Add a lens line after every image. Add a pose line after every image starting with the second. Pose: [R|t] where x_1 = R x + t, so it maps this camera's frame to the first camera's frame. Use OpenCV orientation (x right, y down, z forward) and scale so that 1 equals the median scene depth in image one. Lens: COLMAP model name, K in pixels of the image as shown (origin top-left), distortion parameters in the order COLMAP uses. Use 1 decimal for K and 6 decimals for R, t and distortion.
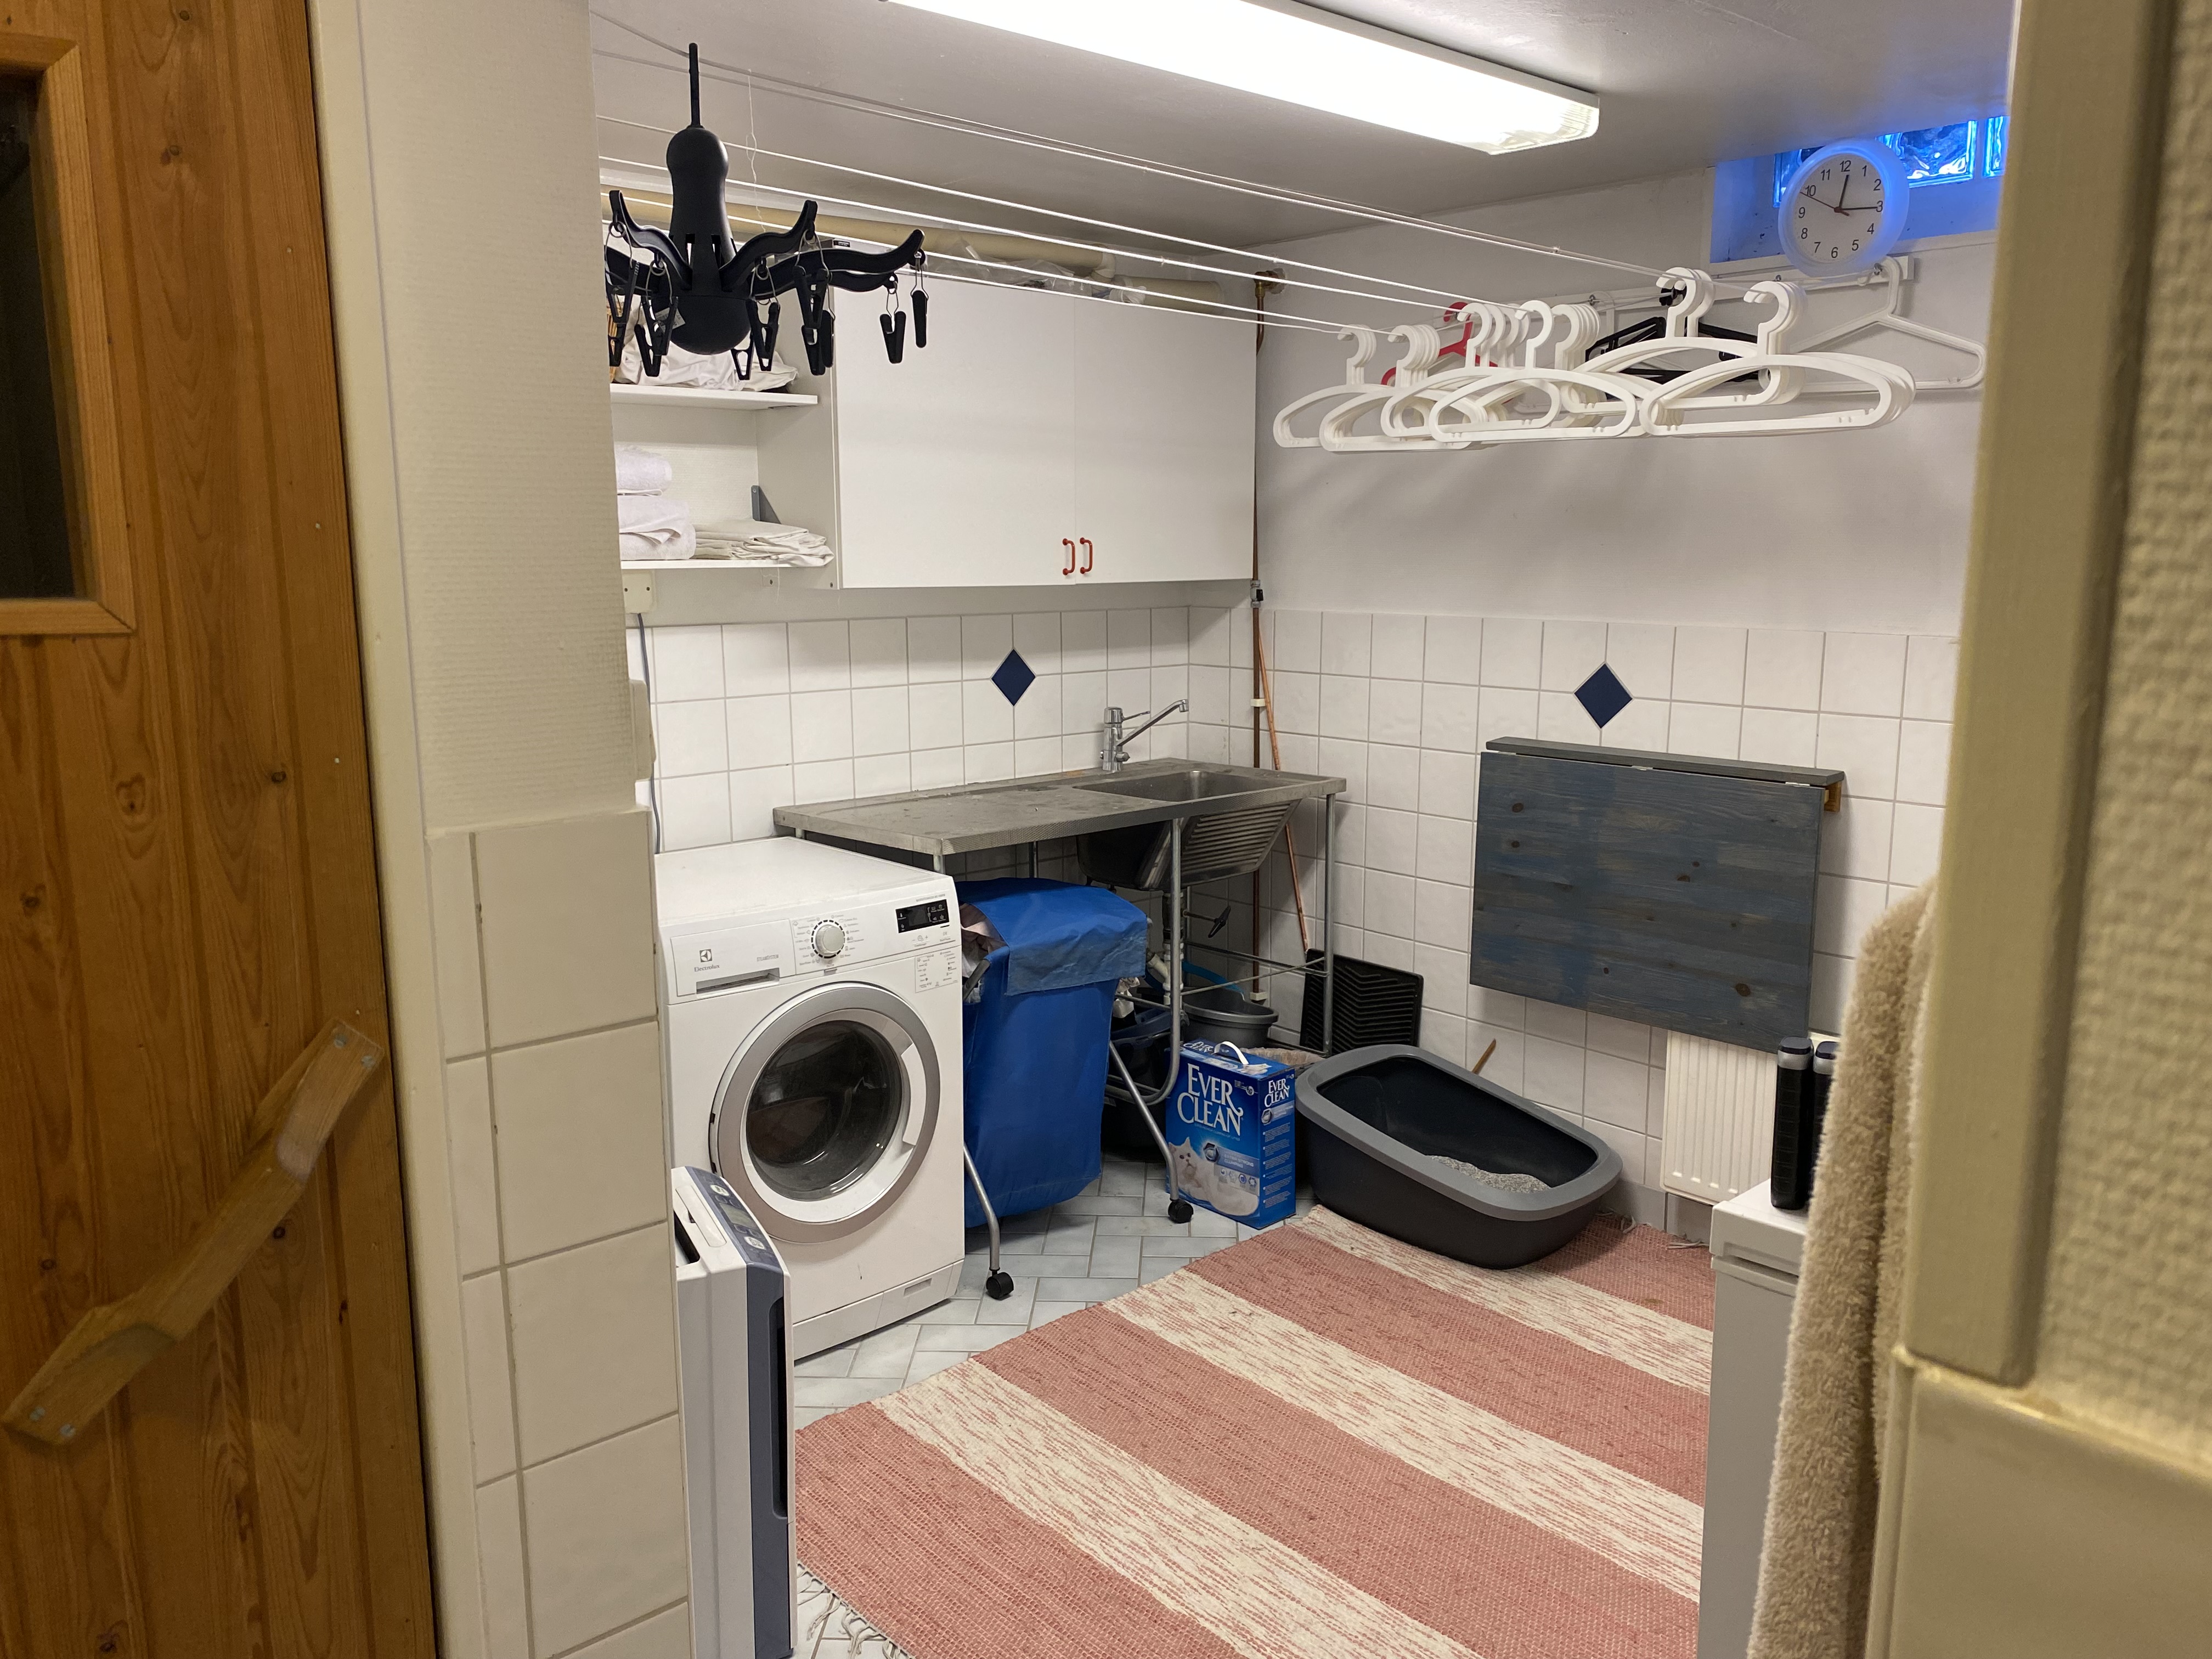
lens RADIAL K [[1690.4, 0, 1082.5], [0, 1690.4, 820.5], [0, 0, 1]] dist [-0.000261, 0.002967]
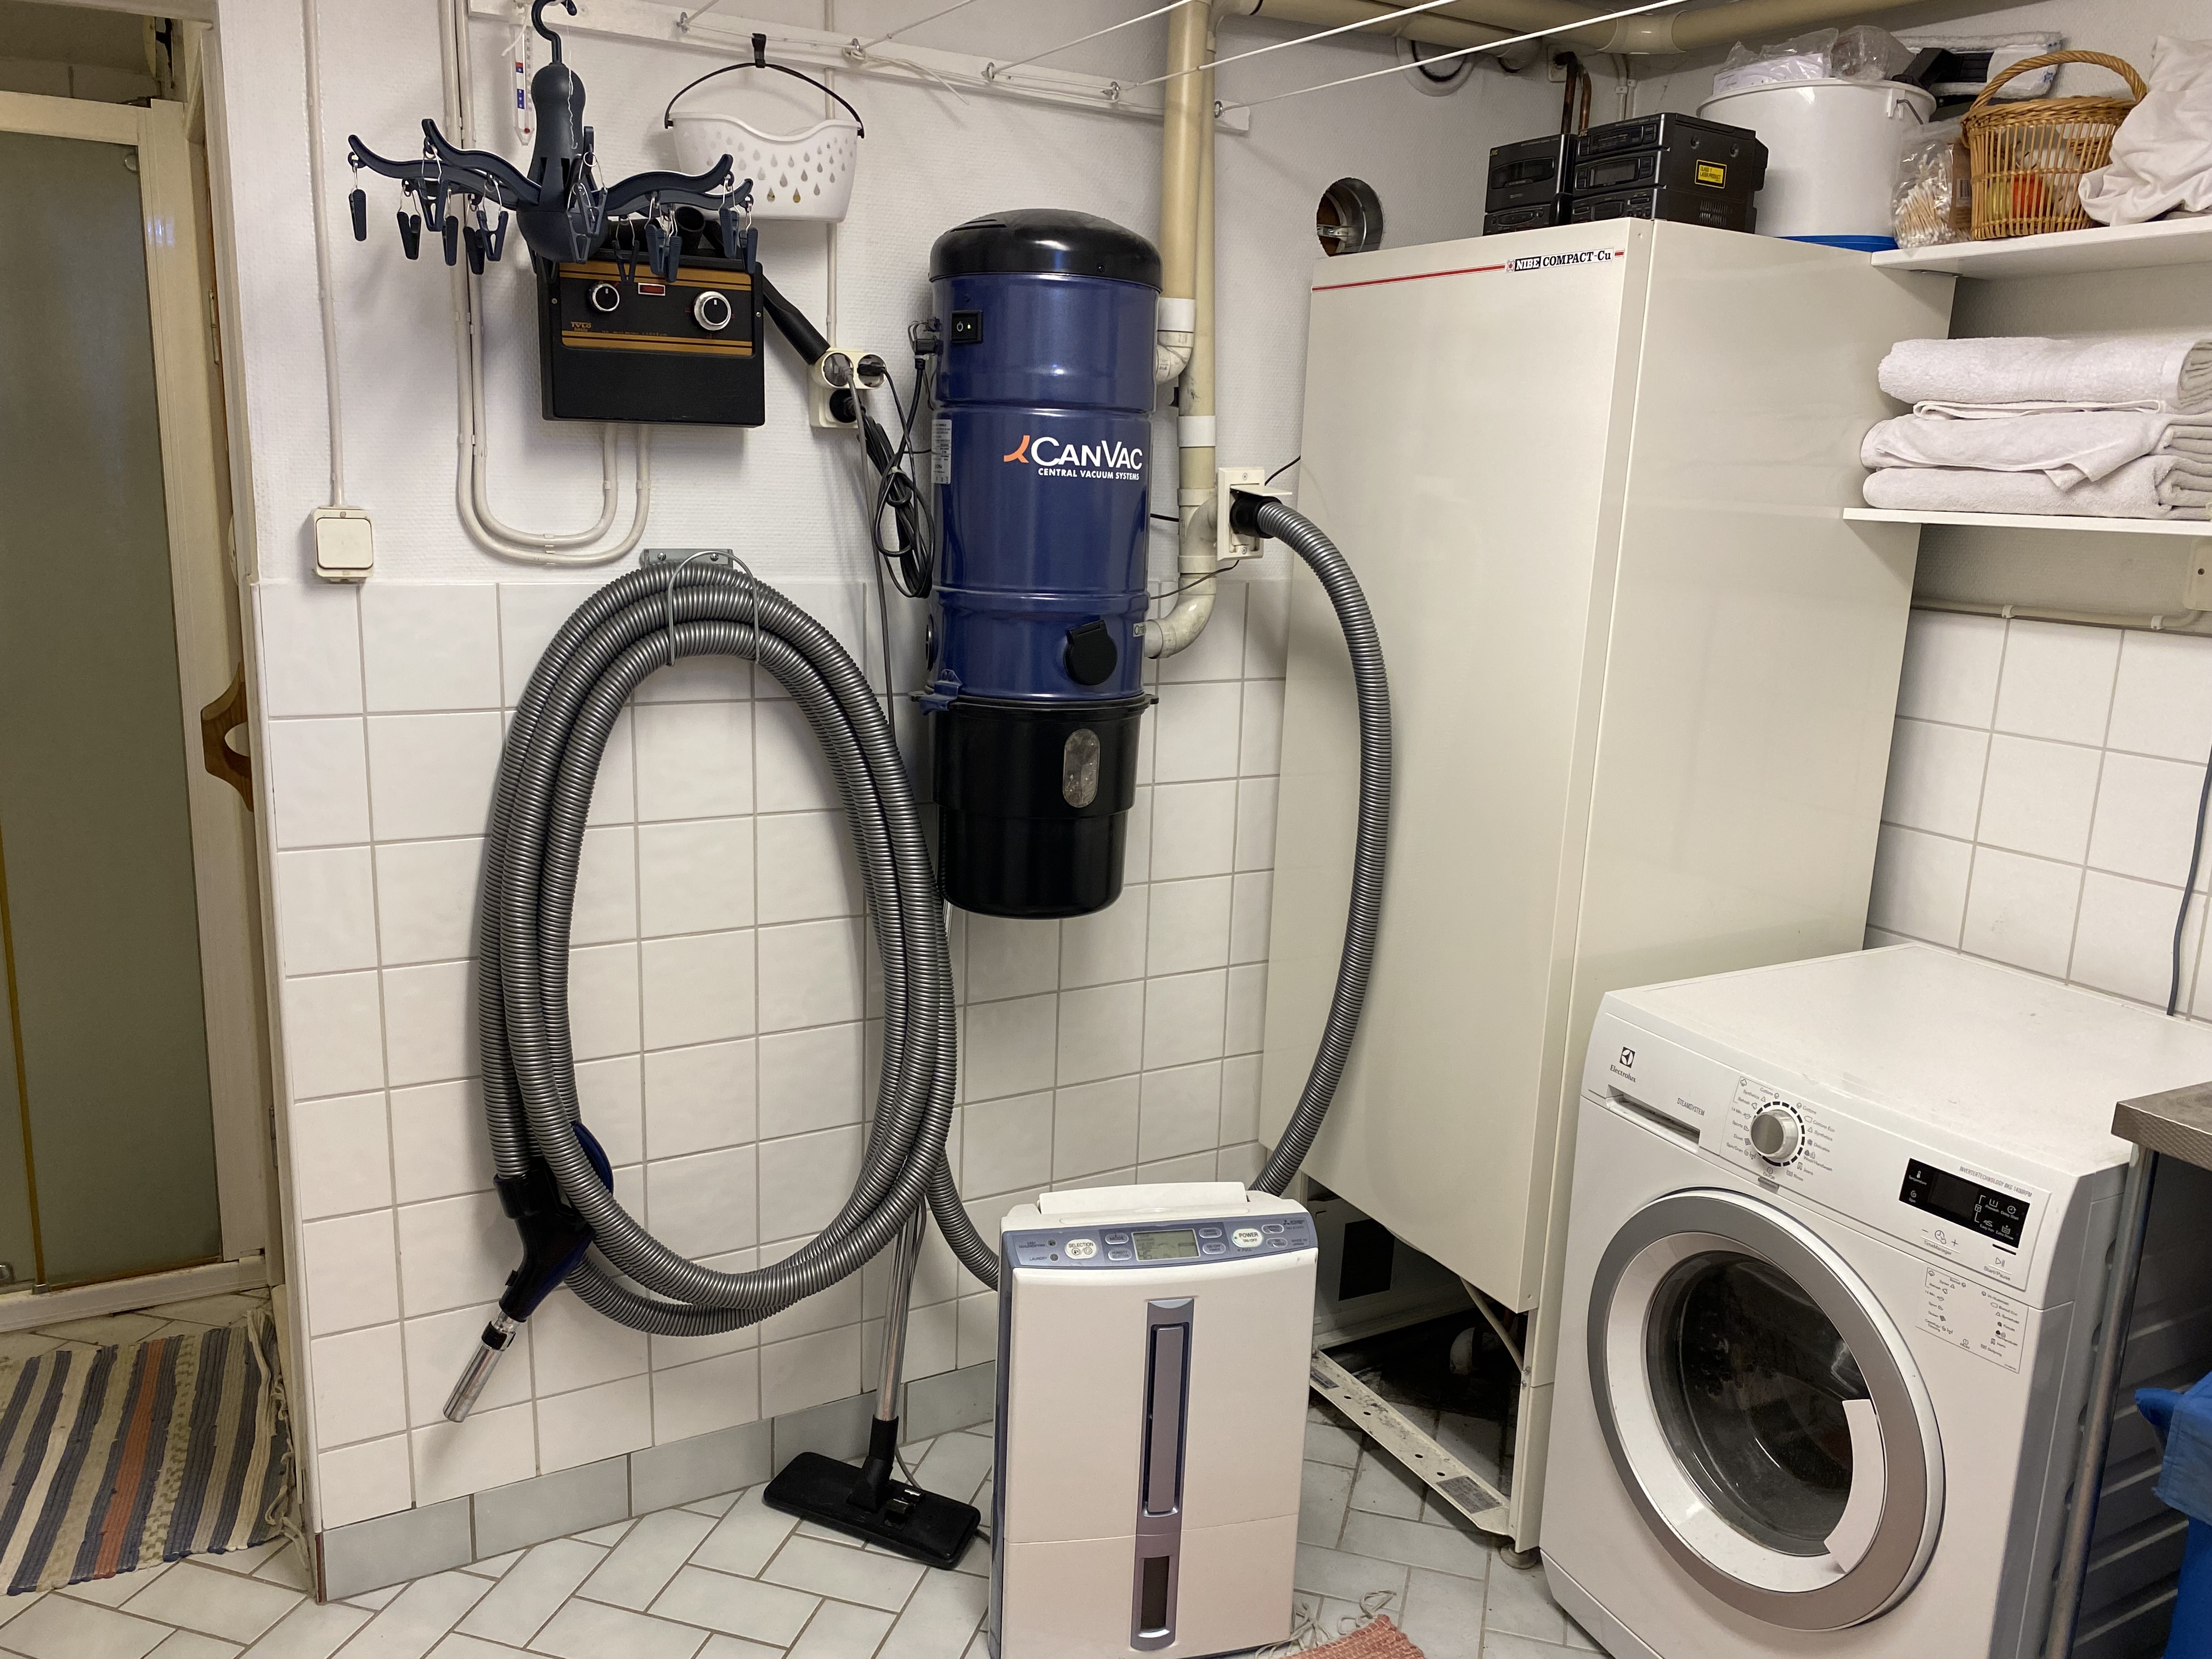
lens RADIAL K [[1585.8, 0, 1106.0], [0, 1585.8, 829.5], [0, 0, 1]] dist [0.068849, -0.056028]
pose [[-0.234443, 0.186495, -0.954074, 0.436163], [-0.200323, 0.951095, 0.235138, -0.121170], [0.951266, 0.246249, -0.185618, 0.846742]]
